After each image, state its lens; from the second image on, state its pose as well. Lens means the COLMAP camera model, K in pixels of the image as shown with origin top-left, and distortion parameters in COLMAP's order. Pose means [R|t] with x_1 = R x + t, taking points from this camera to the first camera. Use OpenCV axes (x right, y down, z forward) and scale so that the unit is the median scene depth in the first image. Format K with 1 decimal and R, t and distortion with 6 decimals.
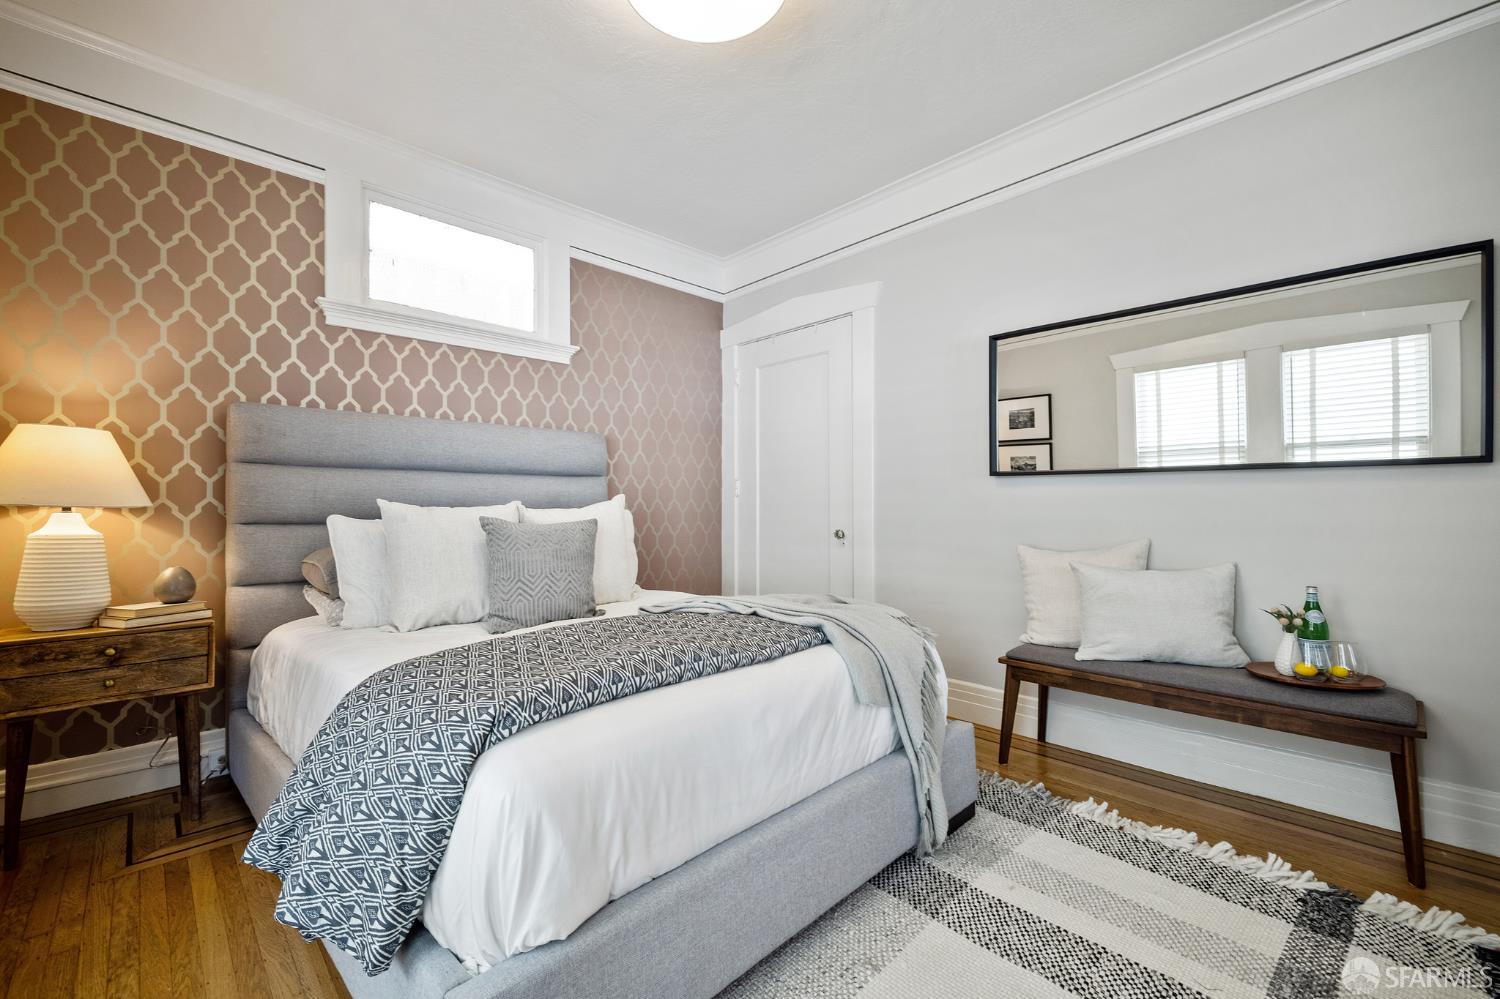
lens RADIAL K [[630.0, 0, 750.0], [0, 630.0, 499.5], [0, 0, 1]] dist [0.011938, -0.005419]
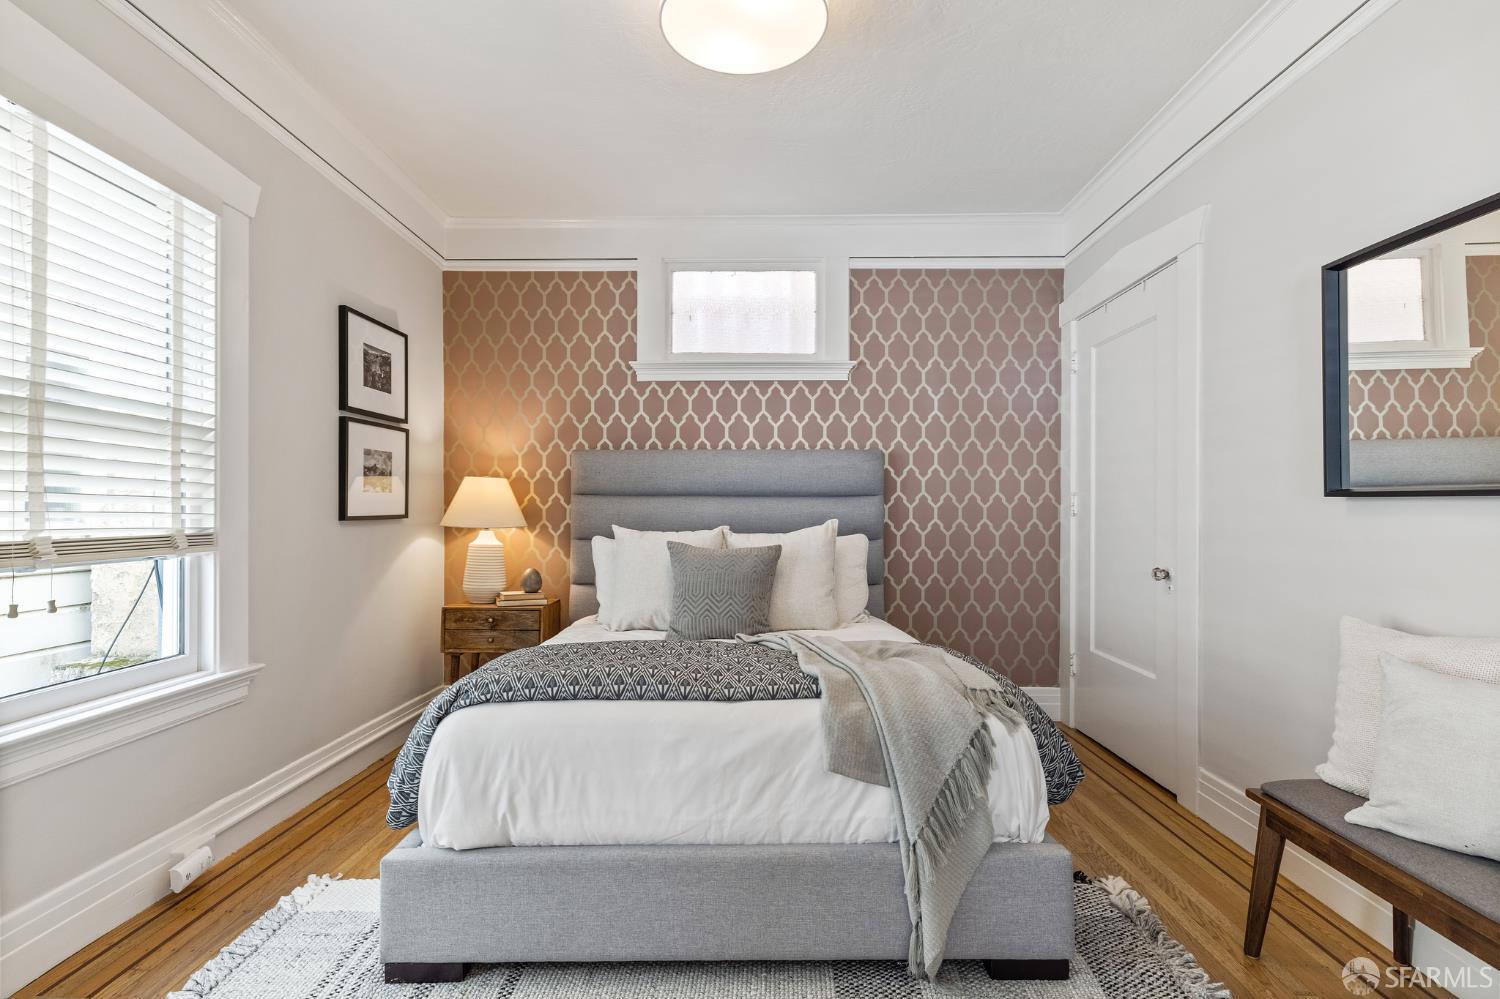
lens RADIAL K [[741.8, 0, 748.5], [0, 741.8, 508.4], [0, 0, 1]] dist [-0.000218, -0.000062]
pose [[0.705702, 0.004527, -0.708494, 0.558457], [0.003649, 0.999943, 0.010024, -0.040044], [0.708499, -0.009659, 0.705645, 0.116706]]
